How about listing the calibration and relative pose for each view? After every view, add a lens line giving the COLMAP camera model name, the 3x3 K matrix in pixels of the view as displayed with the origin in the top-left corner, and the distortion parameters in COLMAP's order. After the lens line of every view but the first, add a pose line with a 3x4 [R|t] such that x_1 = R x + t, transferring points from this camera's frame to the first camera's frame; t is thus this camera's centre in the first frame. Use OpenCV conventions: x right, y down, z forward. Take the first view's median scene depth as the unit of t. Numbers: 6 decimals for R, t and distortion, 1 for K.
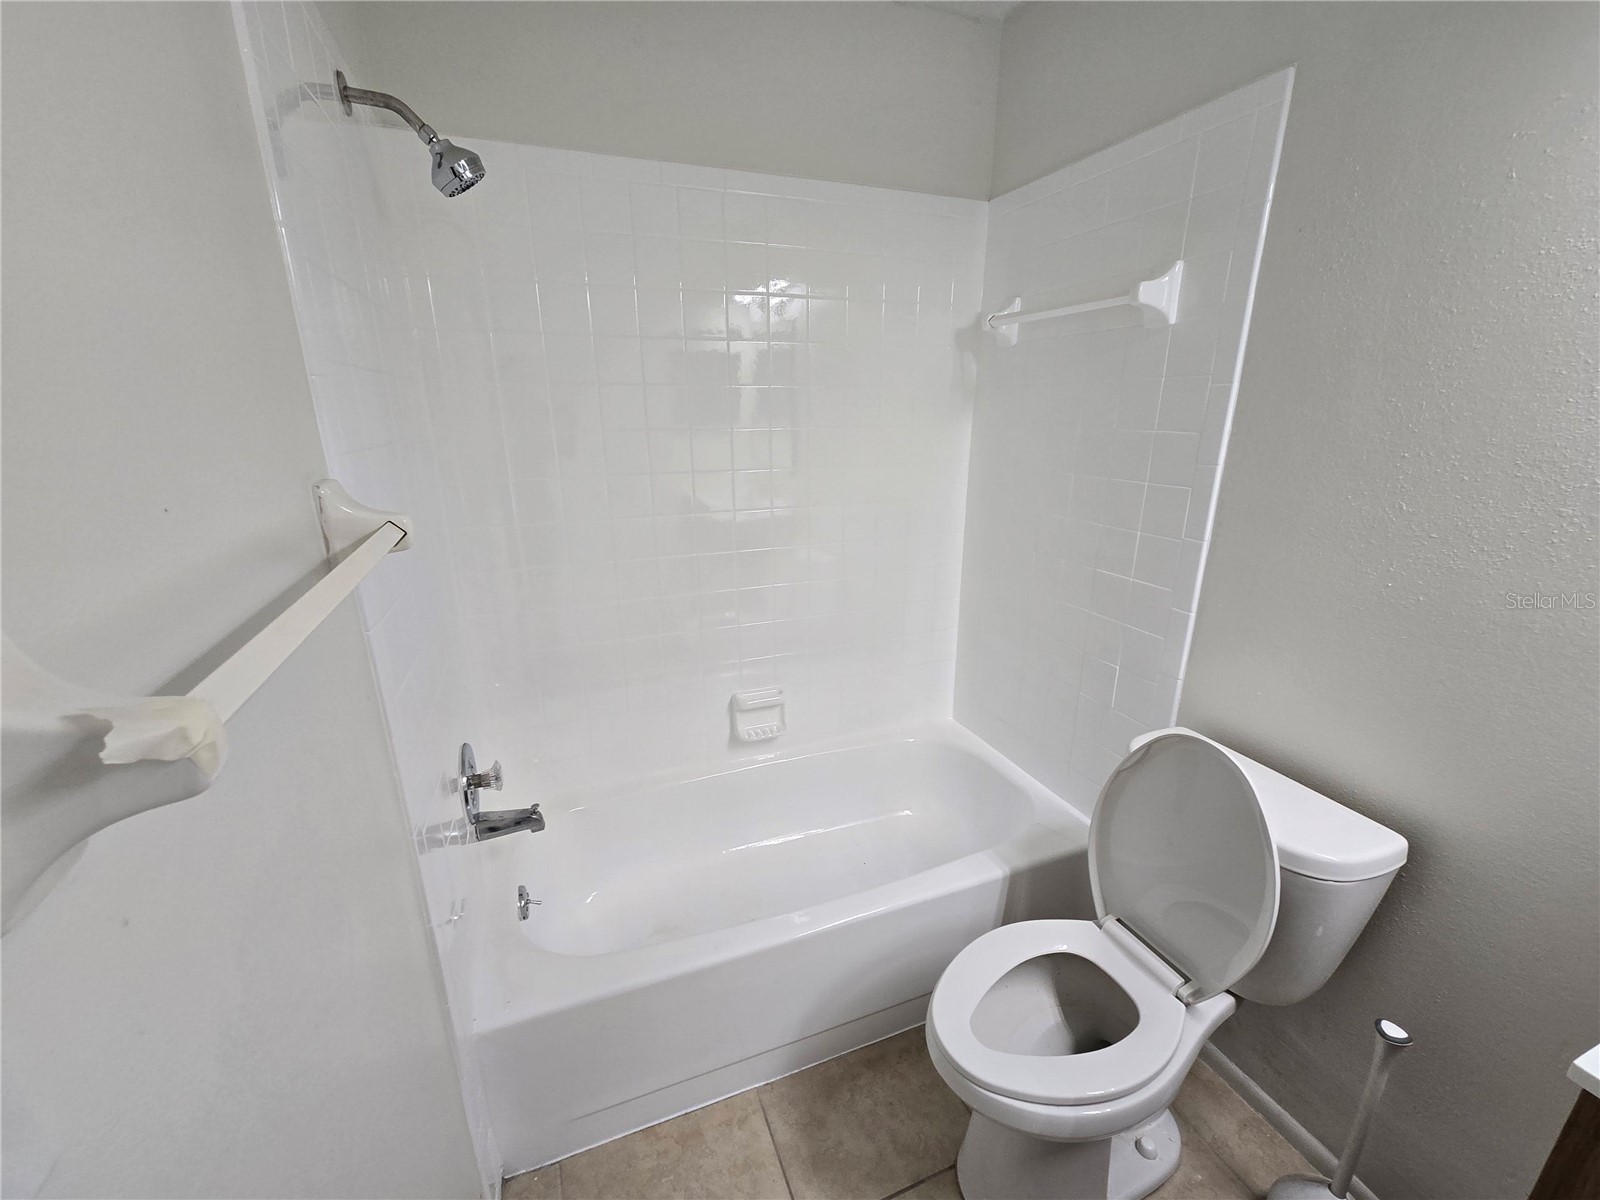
lens RADIAL K [[642.3, 0, 811.8], [0, 642.3, 605.7], [0, 0, 1]] dist [-0.001988, 0.000273]
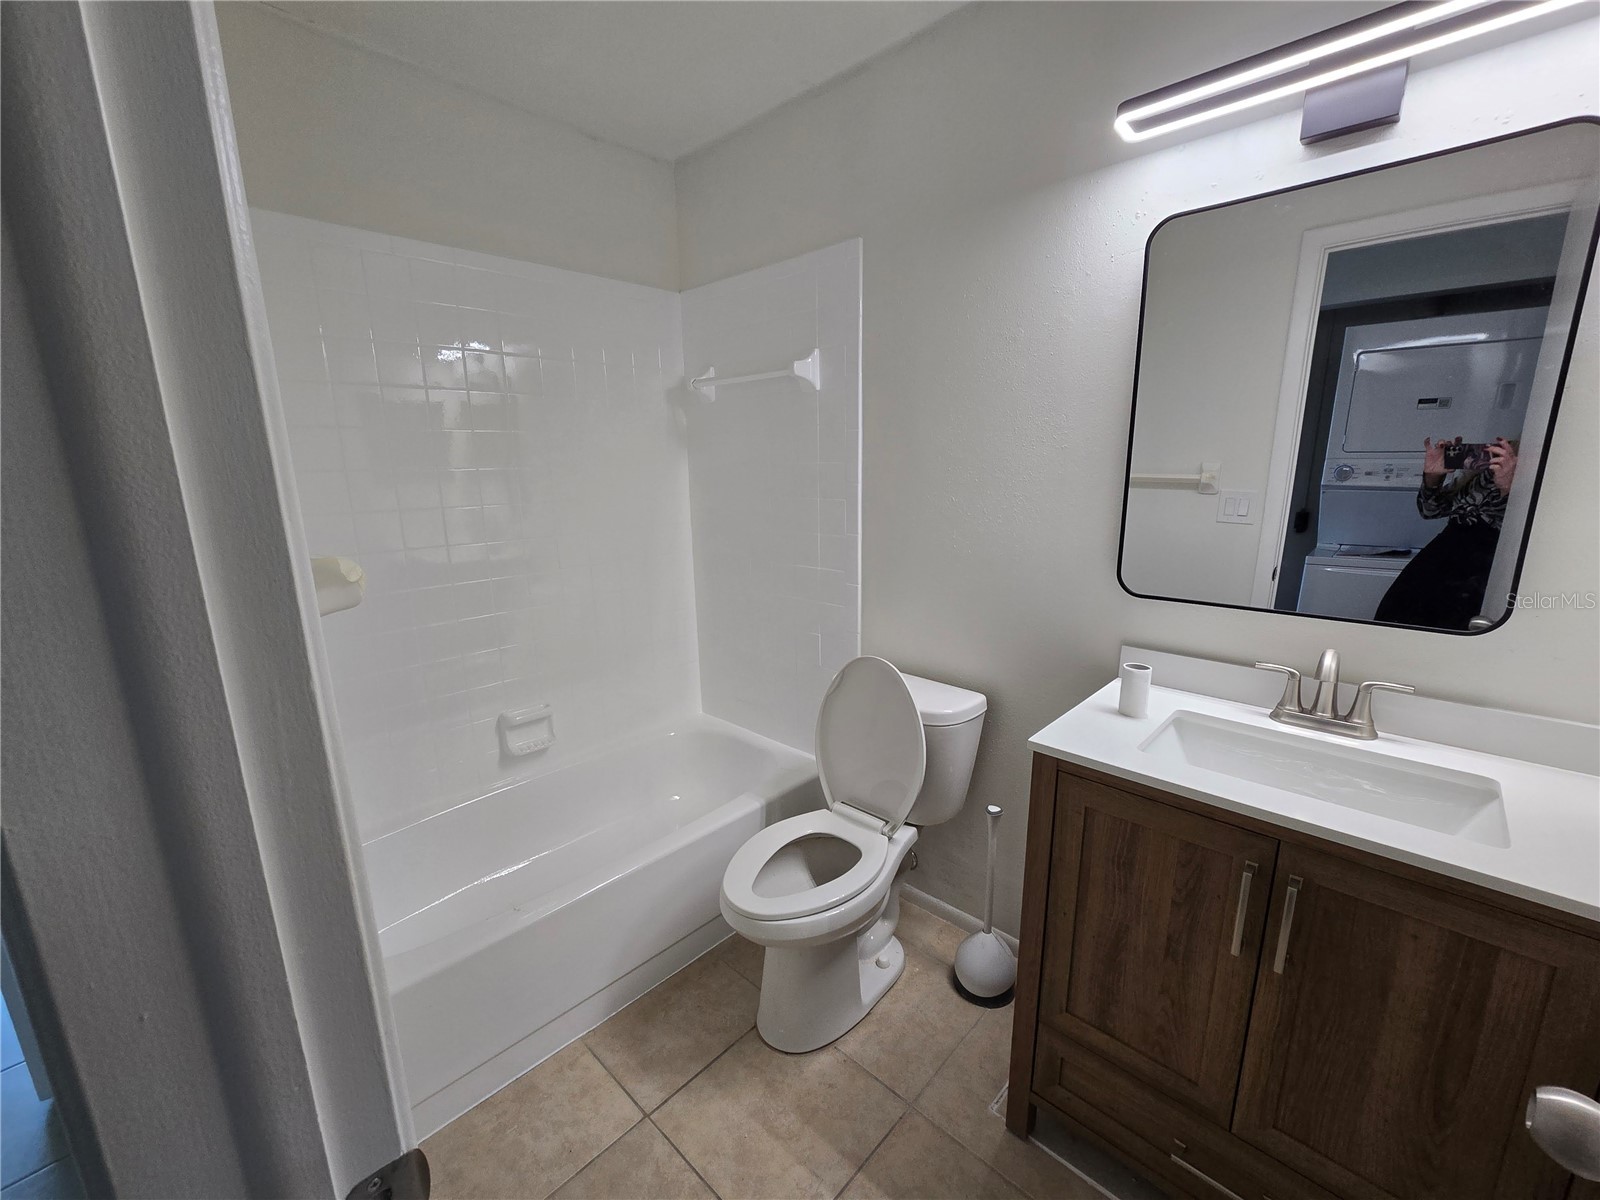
lens RADIAL K [[642.3, 0, 811.8], [0, 642.3, 605.7], [0, 0, 1]] dist [-0.001988, 0.000273]
pose [[0.903514, -0.104052, 0.415735, -0.113466], [0.138462, 0.988927, -0.053404, 0.126213], [-0.405575, 0.105815, 0.907916, -0.276284]]
